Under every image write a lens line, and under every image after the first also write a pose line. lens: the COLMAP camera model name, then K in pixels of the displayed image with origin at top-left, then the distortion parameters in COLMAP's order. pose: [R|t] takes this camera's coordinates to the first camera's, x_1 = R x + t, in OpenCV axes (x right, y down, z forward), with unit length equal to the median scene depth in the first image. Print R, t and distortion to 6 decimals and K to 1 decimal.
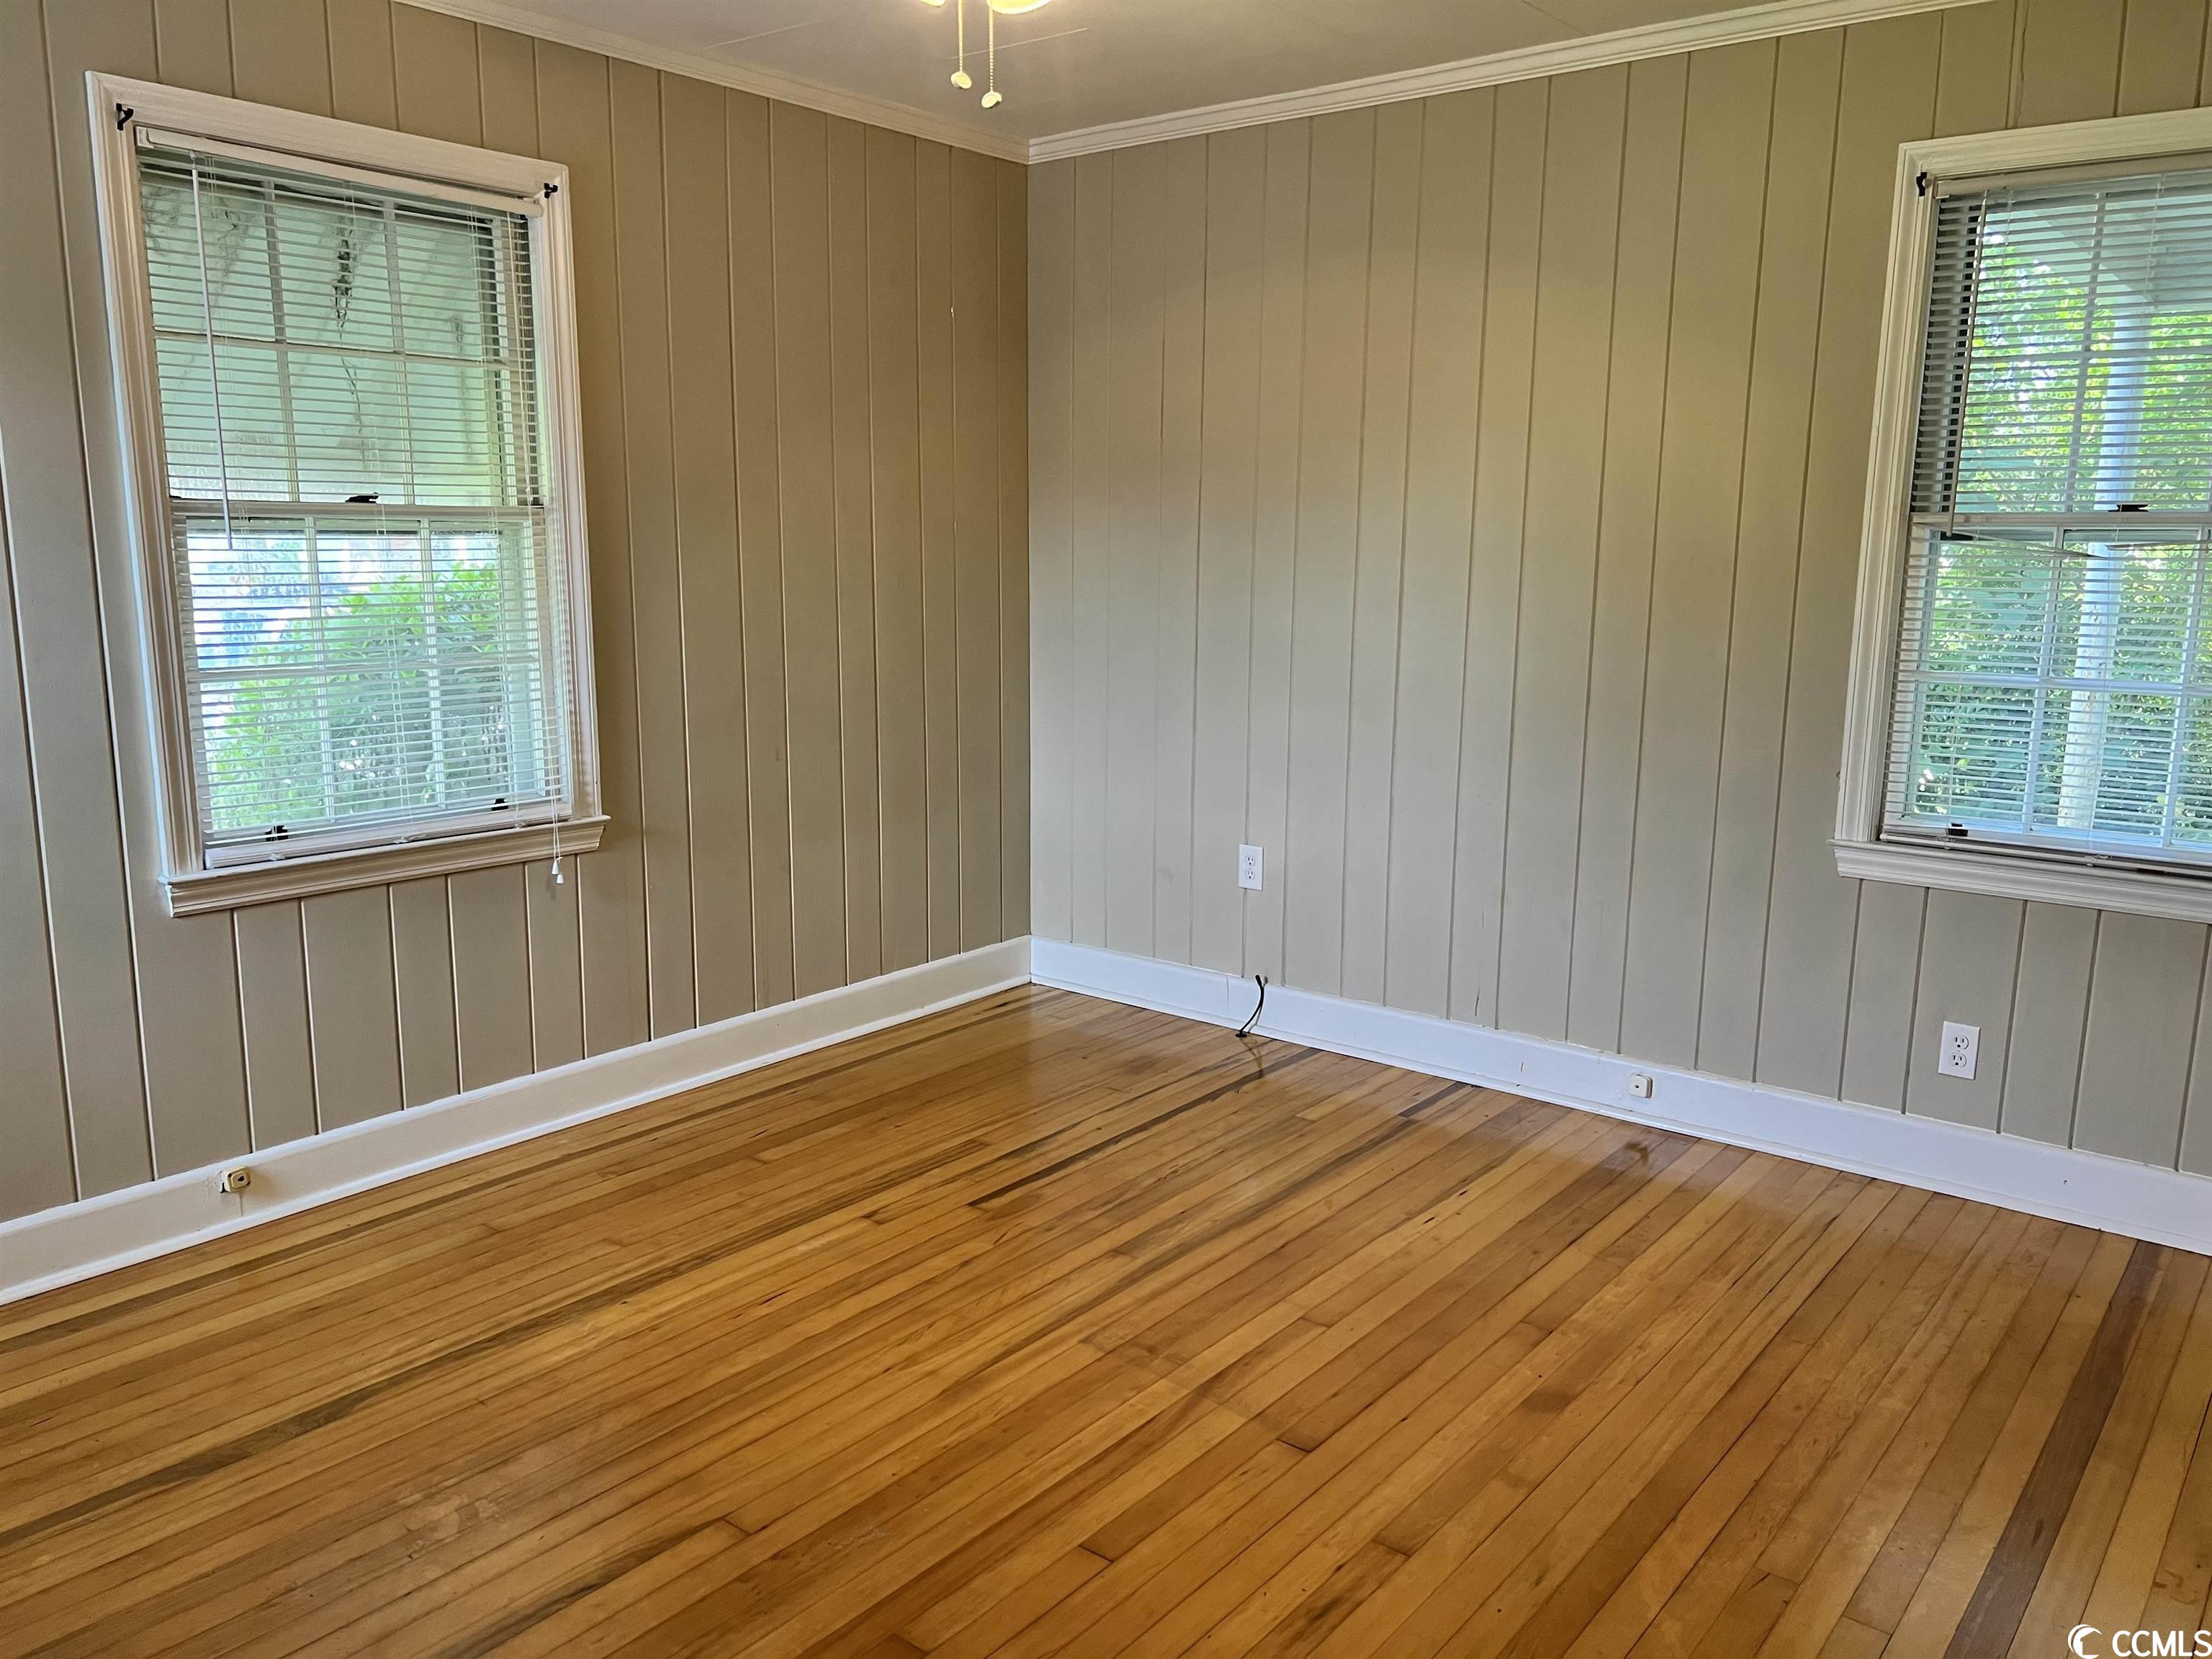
lens RADIAL K [[1667.4, 0, 1109.1], [0, 1667.4, 842.2], [0, 0, 1]] dist [0.044490, -0.055905]
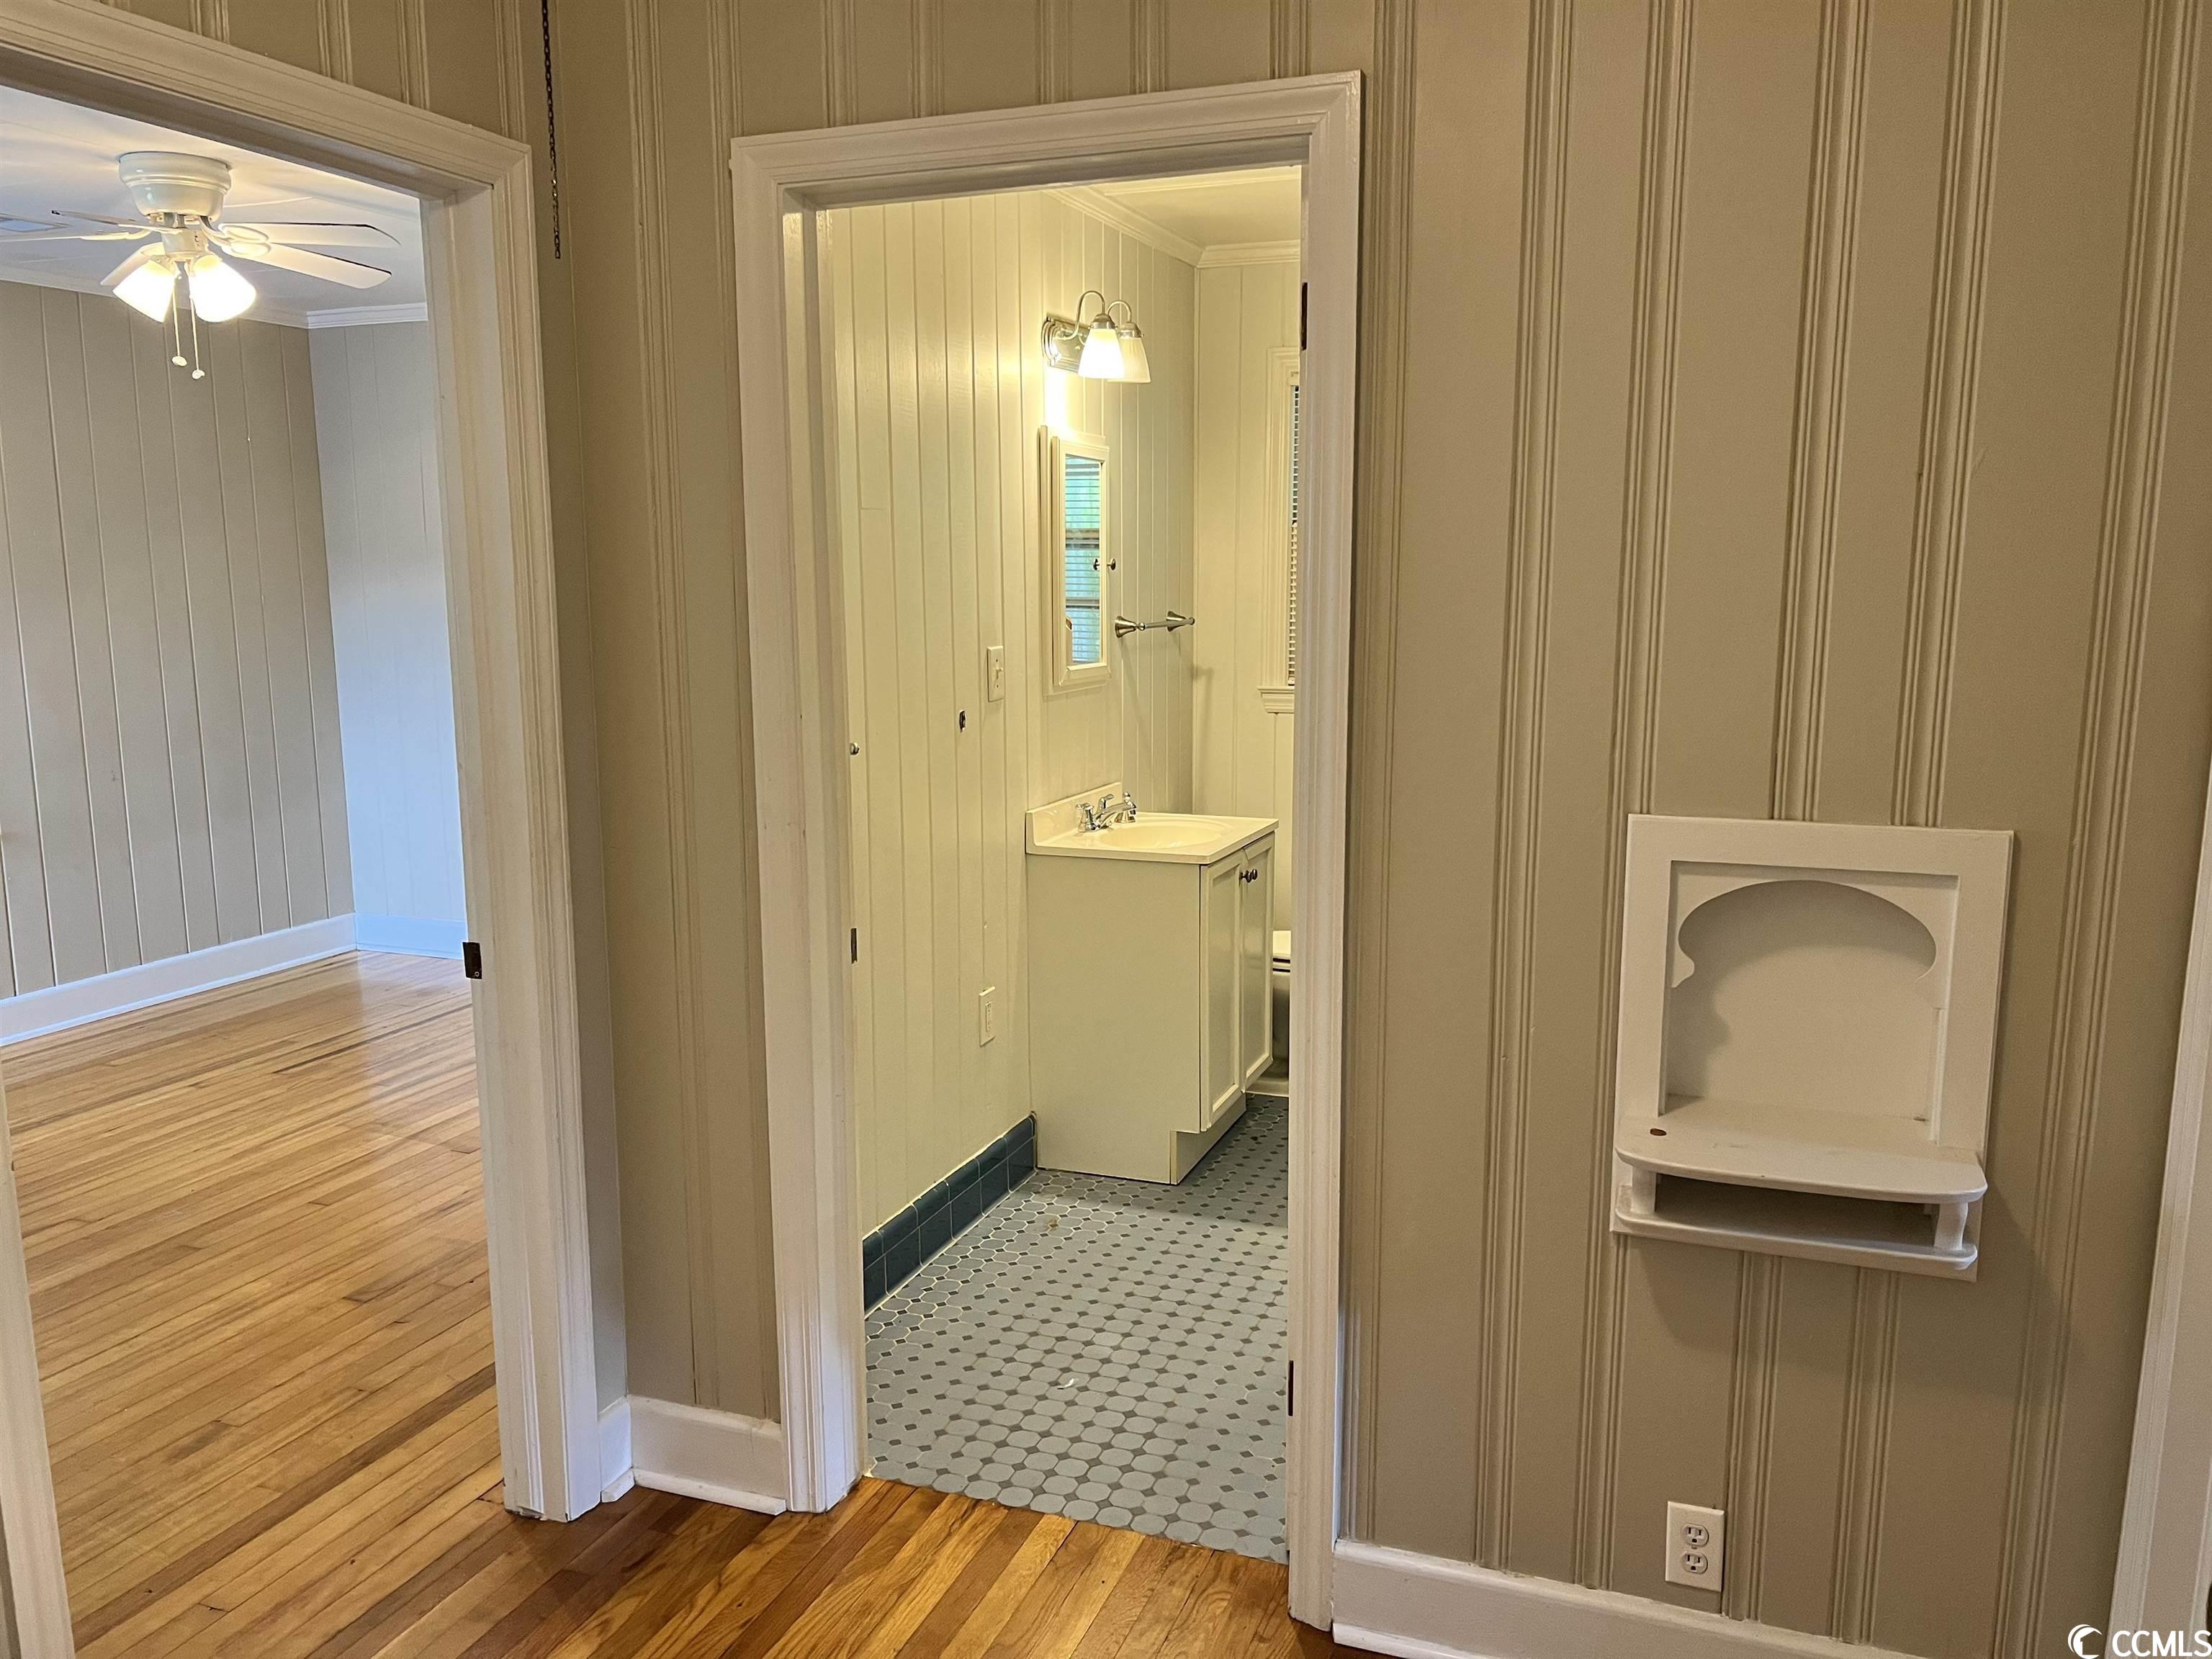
lens RADIAL K [[1667.4, 0, 1109.1], [0, 1667.4, 842.2], [0, 0, 1]] dist [0.044490, -0.055905]
pose [[0.952538, -0.057595, 0.298921, 0.198172], [0.065509, 0.997715, -0.016515, 0.097239], [-0.297287, 0.035313, 0.954135, -0.662078]]
